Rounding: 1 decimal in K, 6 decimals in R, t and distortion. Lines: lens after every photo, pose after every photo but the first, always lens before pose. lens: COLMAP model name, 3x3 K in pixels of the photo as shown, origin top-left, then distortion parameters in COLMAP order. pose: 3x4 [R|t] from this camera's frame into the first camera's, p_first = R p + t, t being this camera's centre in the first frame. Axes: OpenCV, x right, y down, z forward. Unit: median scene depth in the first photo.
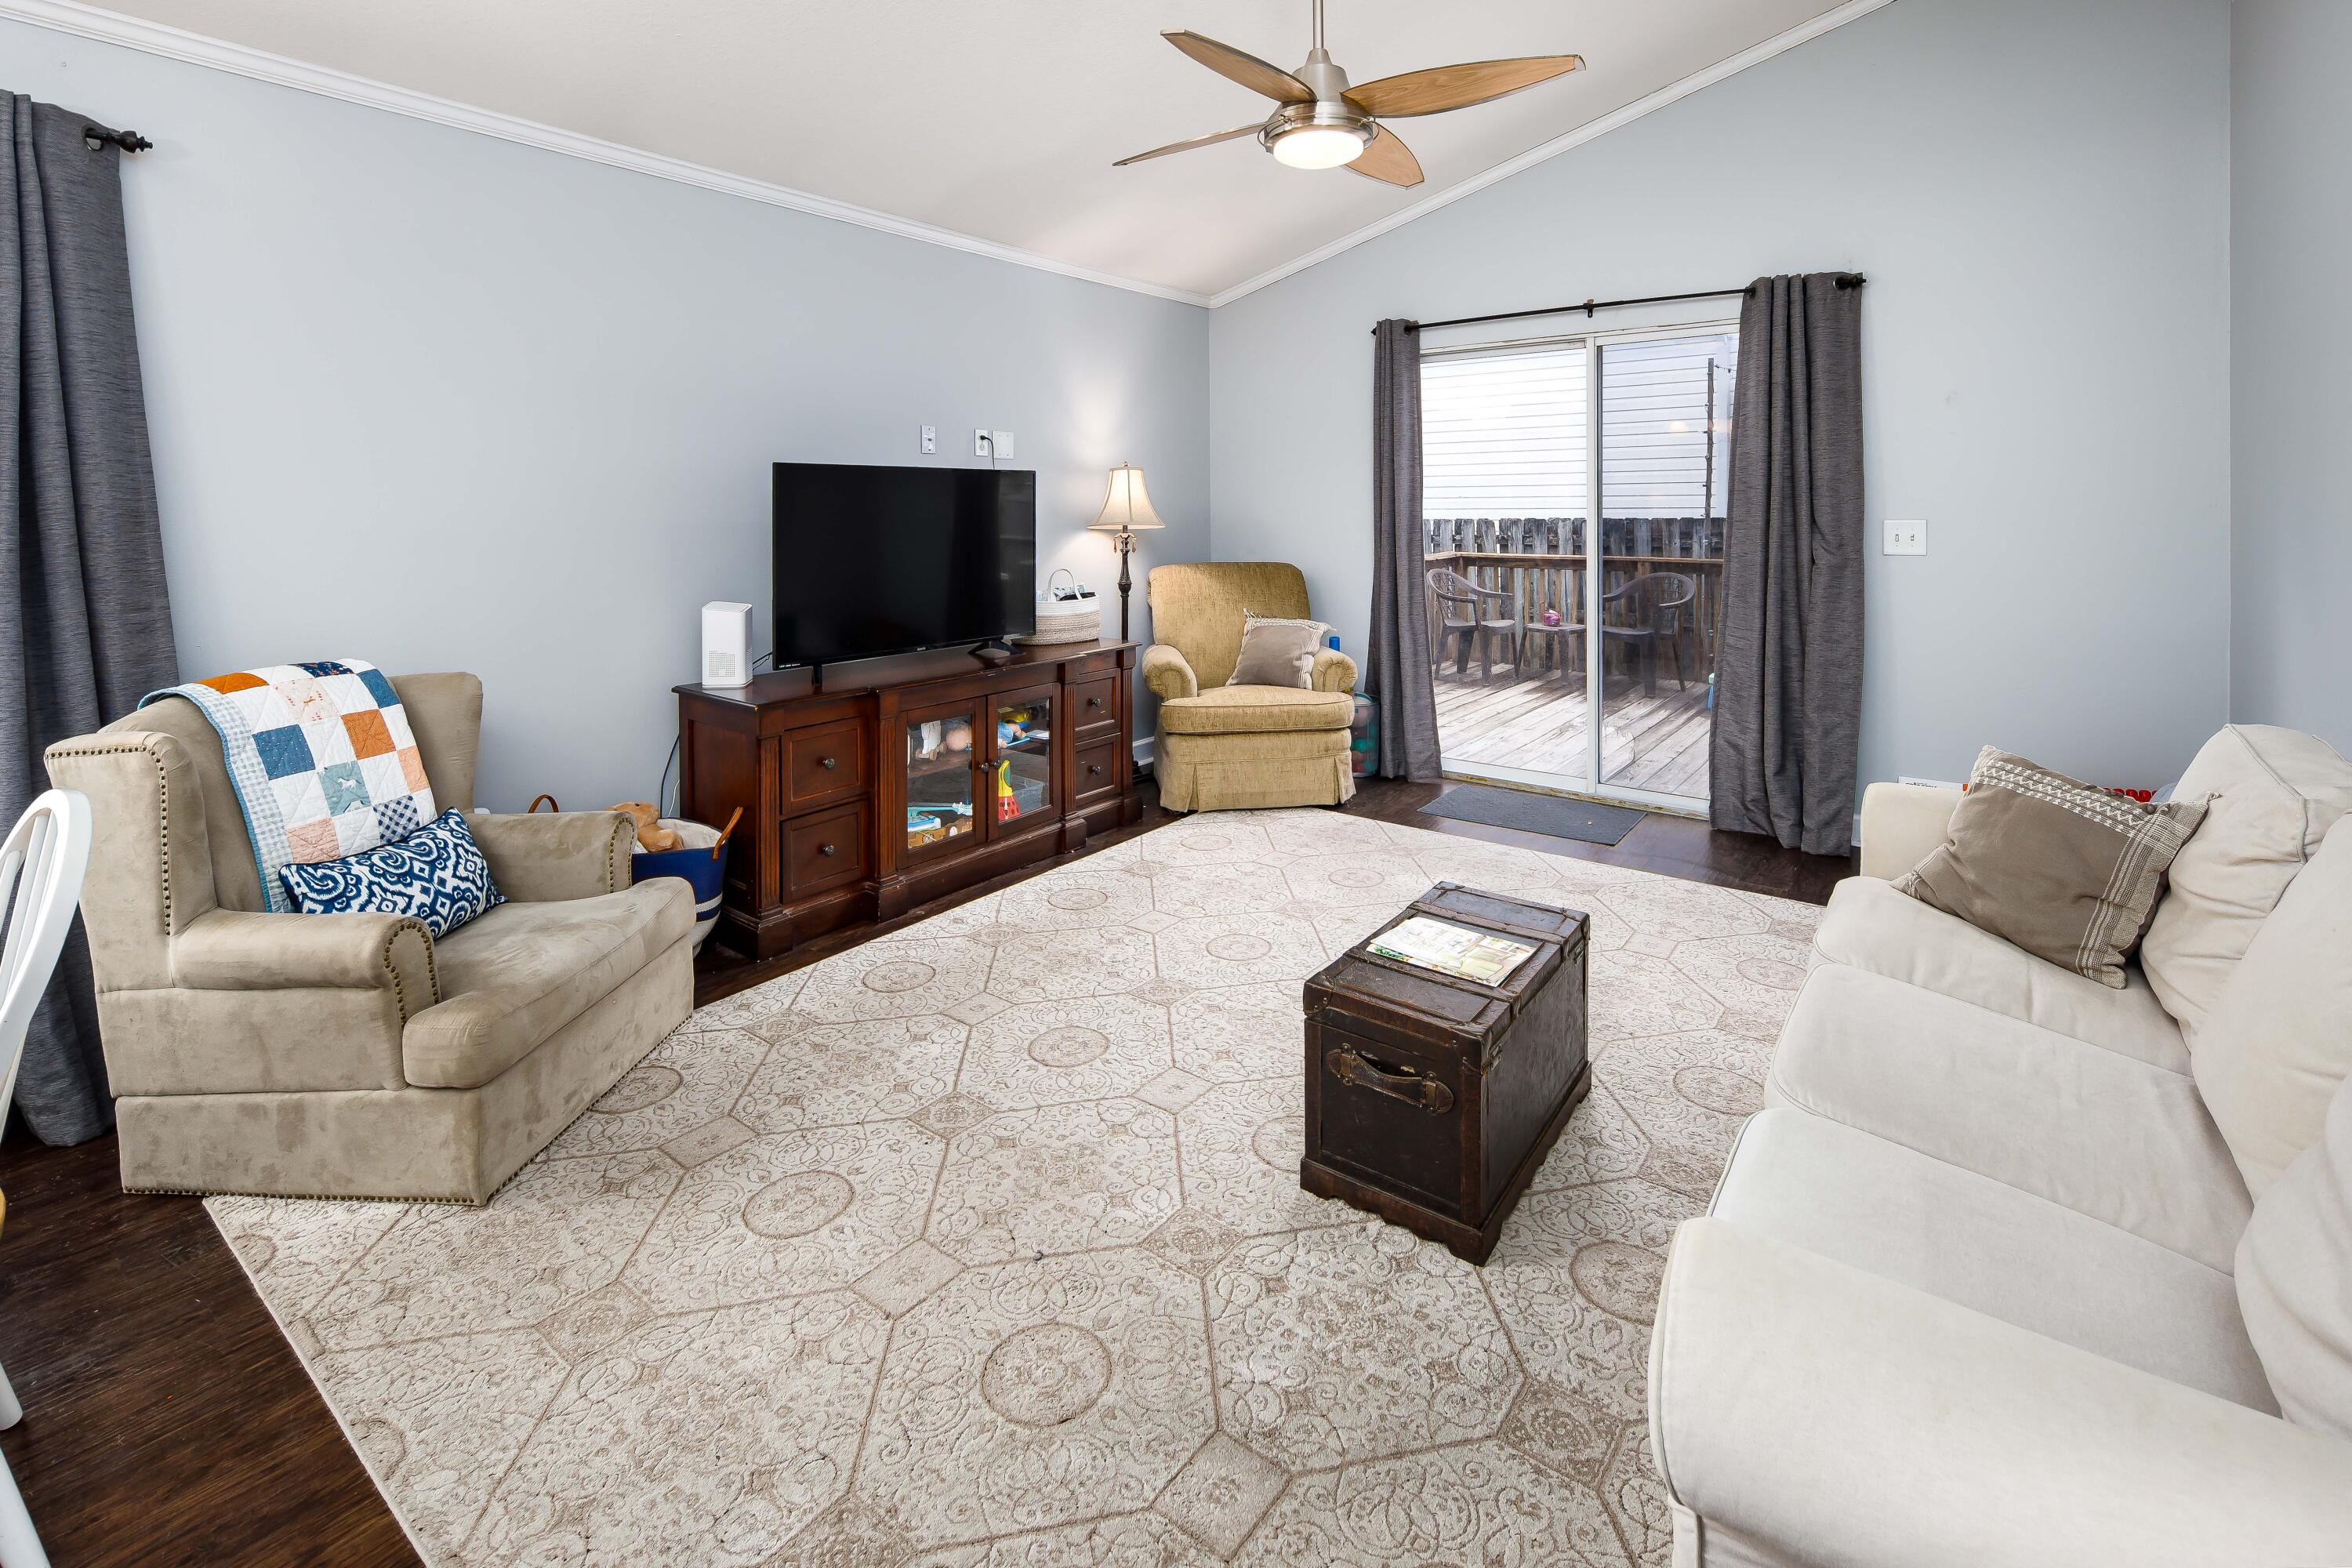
lens RADIAL K [[1039.6, 0, 1170.9], [0, 1039.6, 548.2], [0, 0, 1]] dist [0.009803, 0.000390]
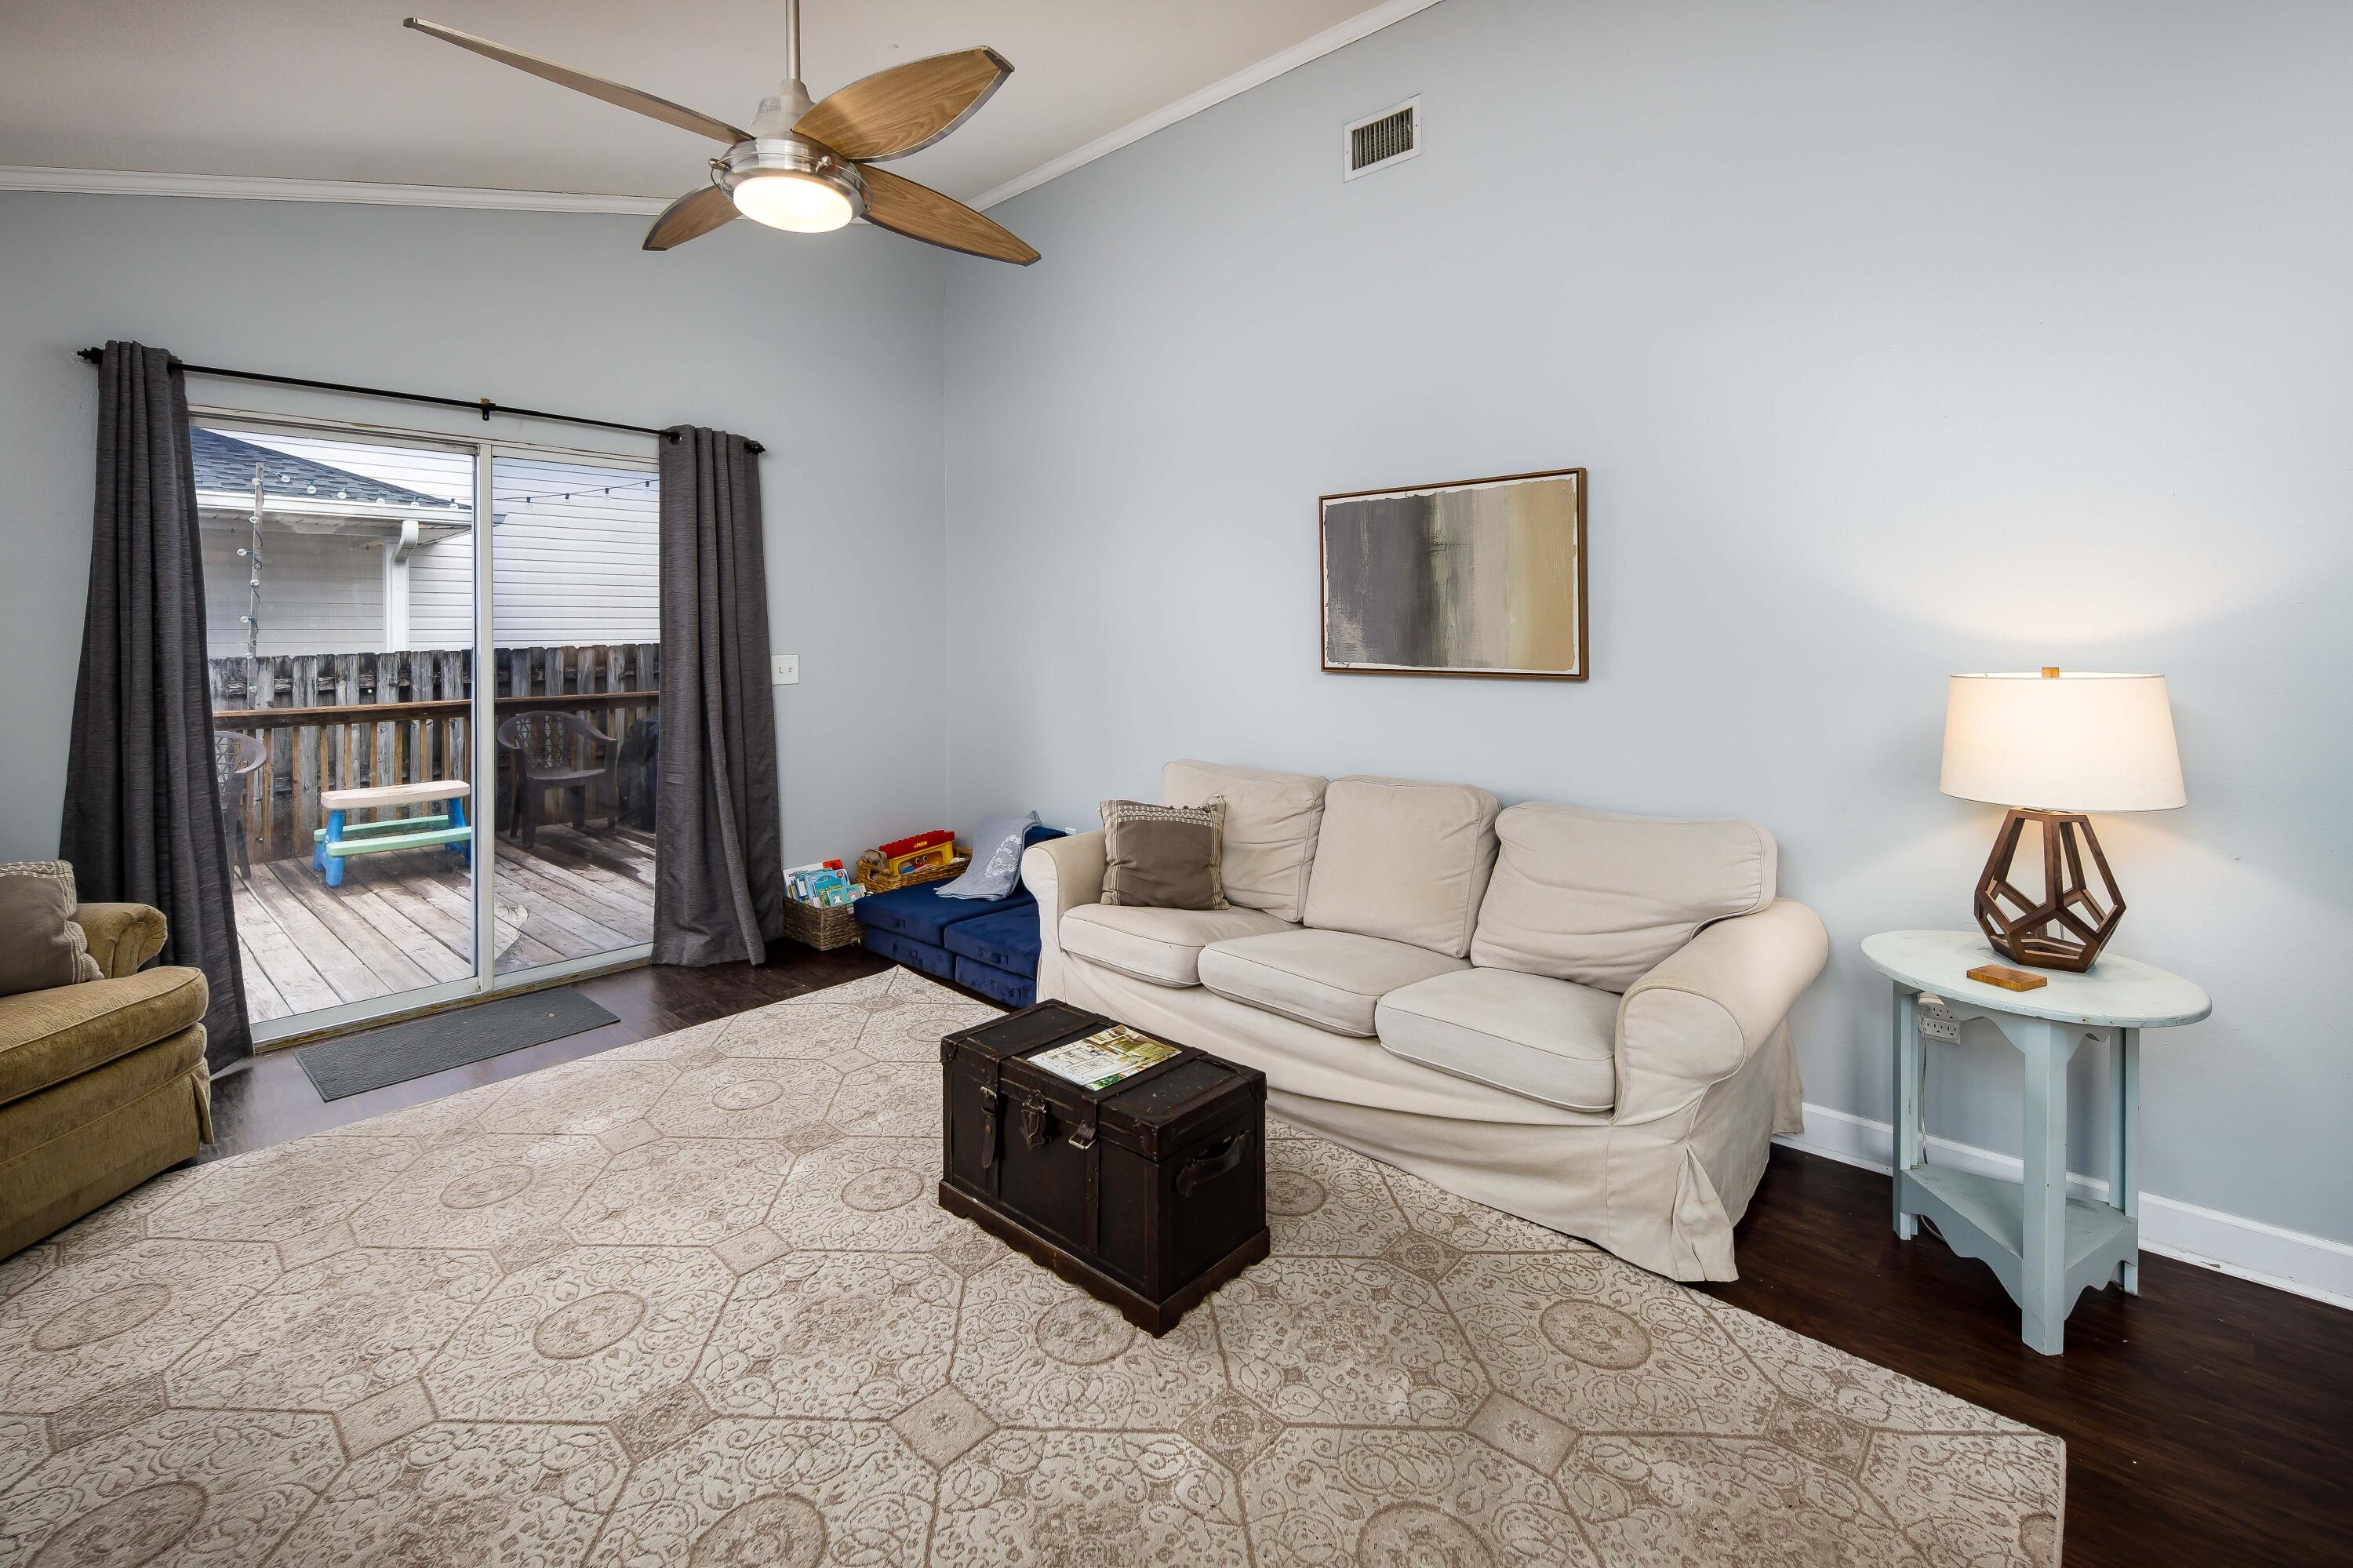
lens RADIAL K [[1040.1, 0, 1155.2], [0, 1040.1, 634.8], [0, 0, 1]] dist [0.009803, 0.000390]
pose [[0.094914, 0.007885, 0.995454, -0.476905], [0.037026, 0.999249, -0.011445, -0.021571], [-0.994797, 0.037944, 0.094551, 0.489370]]
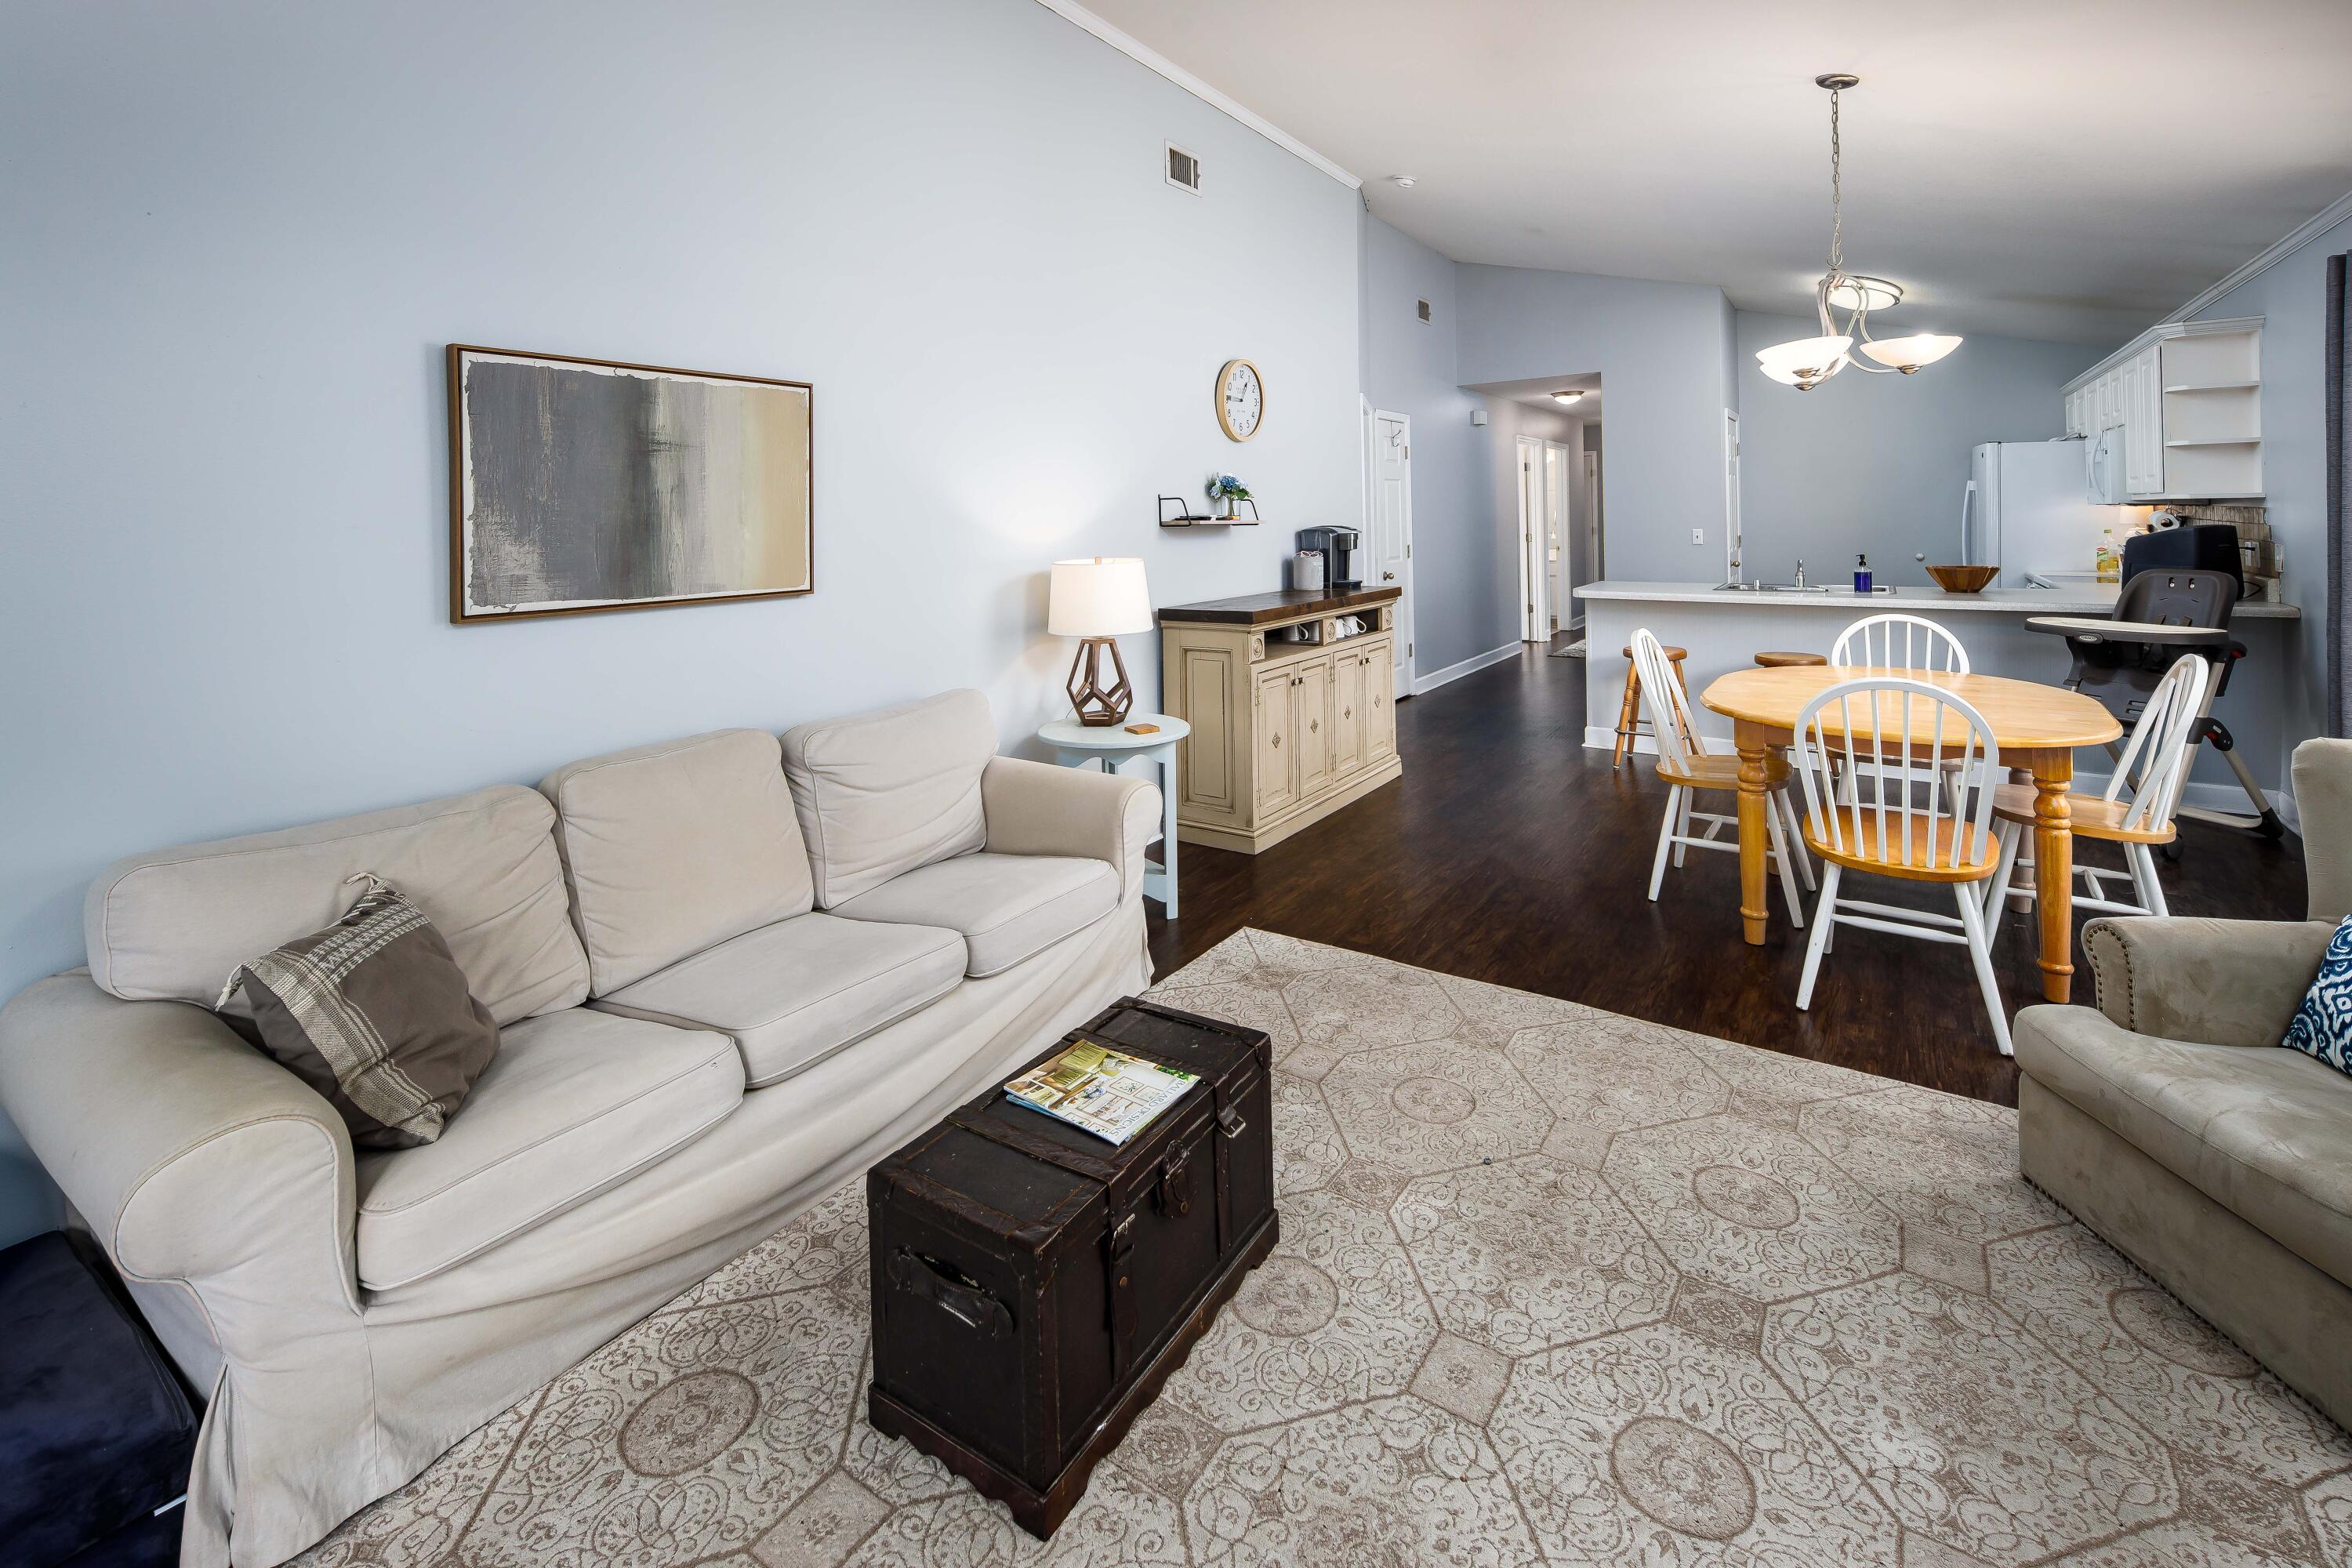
lens RADIAL K [[1039.6, 0, 1188.7], [0, 1039.6, 517.2], [0, 0, 1]] dist [0.009803, 0.000390]
pose [[-0.996899, 0.029574, -0.072917, 0.146234], [0.027070, 0.999017, 0.035096, -0.066202], [0.073884, 0.033013, -0.996720, 1.092341]]
